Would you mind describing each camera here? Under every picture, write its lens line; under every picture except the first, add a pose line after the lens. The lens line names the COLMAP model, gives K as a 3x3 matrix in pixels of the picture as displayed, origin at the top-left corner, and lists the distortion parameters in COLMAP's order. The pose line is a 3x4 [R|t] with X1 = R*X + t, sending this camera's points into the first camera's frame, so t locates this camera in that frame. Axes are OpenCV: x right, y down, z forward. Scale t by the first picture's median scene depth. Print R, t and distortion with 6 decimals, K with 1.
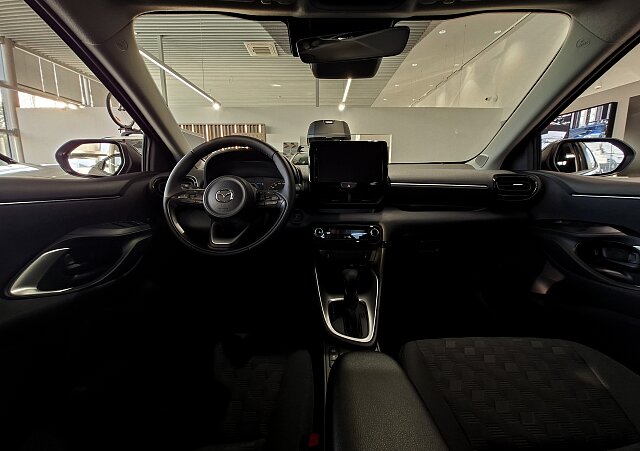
lens RADIAL K [[243.1, 0, 320.0], [0, 243.1, 225.5], [0, 0, 1]] dist [-0.023693, -0.000012]
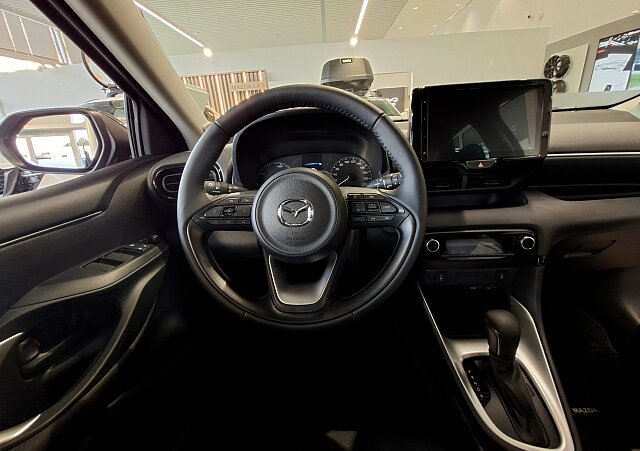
lens RADIAL K [[259.0, 0, 320.0], [0, 259.0, 225.5], [0, 0, 1]] dist [-0.021003, -0.000517]
pose [[0.997579, -0.047063, -0.051190, -0.227873], [0.054607, 0.985980, 0.157678, -0.127647], [0.043051, -0.160092, 0.986163, 0.332538]]
